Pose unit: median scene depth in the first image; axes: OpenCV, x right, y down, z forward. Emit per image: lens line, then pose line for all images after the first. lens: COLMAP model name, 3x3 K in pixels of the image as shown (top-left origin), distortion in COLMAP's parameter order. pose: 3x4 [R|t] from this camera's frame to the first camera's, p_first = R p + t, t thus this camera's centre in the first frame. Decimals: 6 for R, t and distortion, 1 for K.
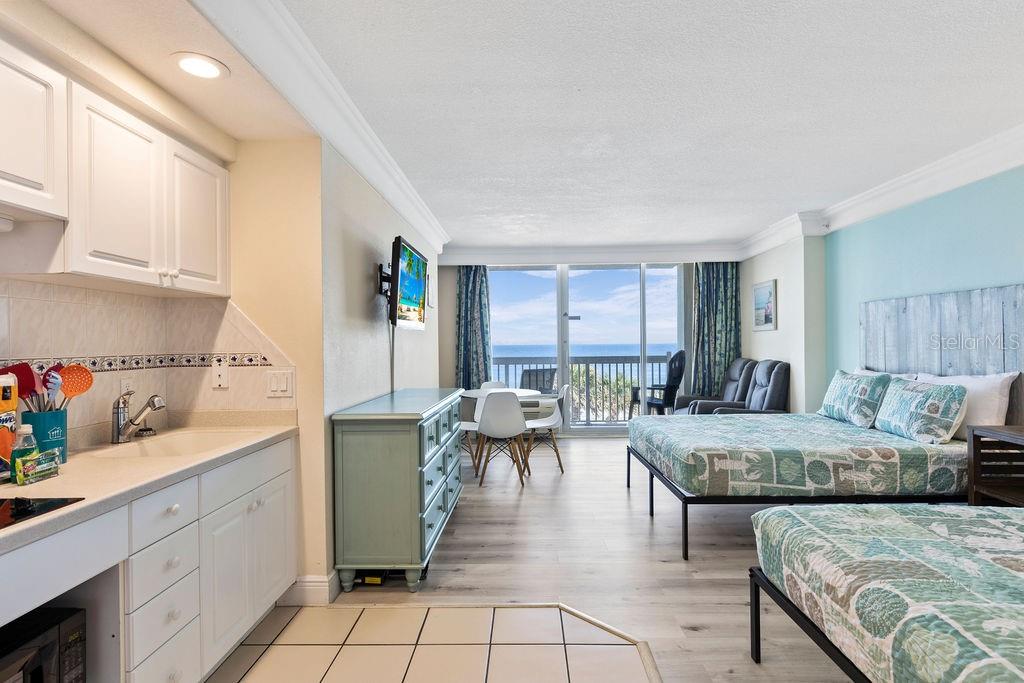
lens RADIAL K [[515.6, 0, 513.4], [0, 515.6, 342.1], [0, 0, 1]] dist [0.000896, 0.000915]
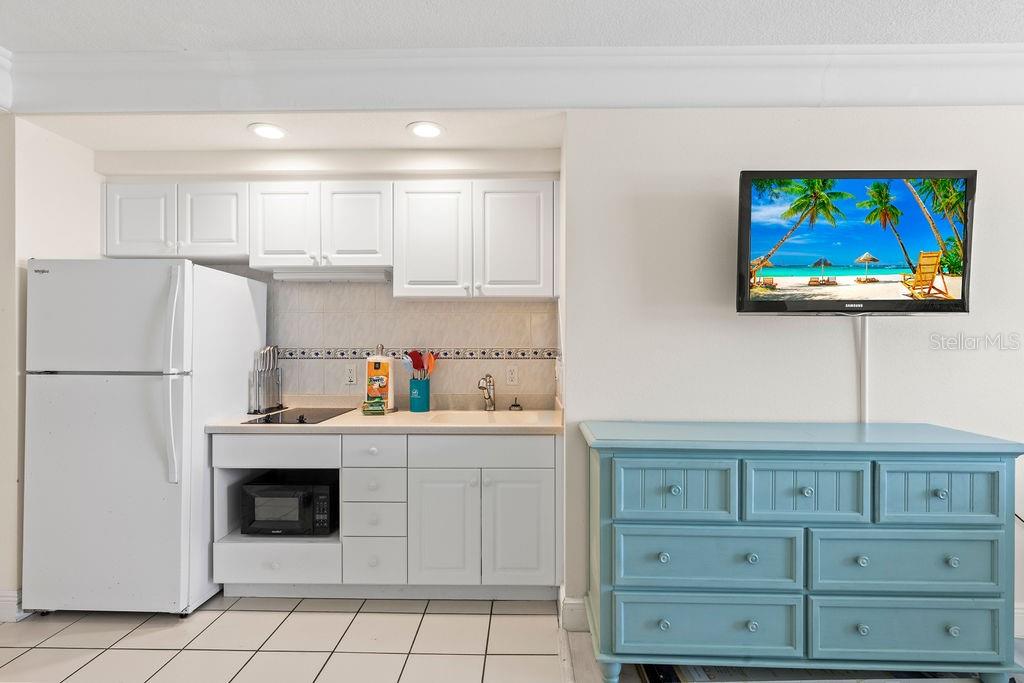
lens RADIAL K [[515.6, 0, 512.5], [0, 515.6, 345.9], [0, 0, 1]] dist [0.000896, 0.000915]
pose [[-0.002014, 0.016368, -0.999864, 0.390343], [0.001503, 0.999865, 0.016365, -0.001228], [0.999997, -0.001470, -0.002038, 0.662151]]
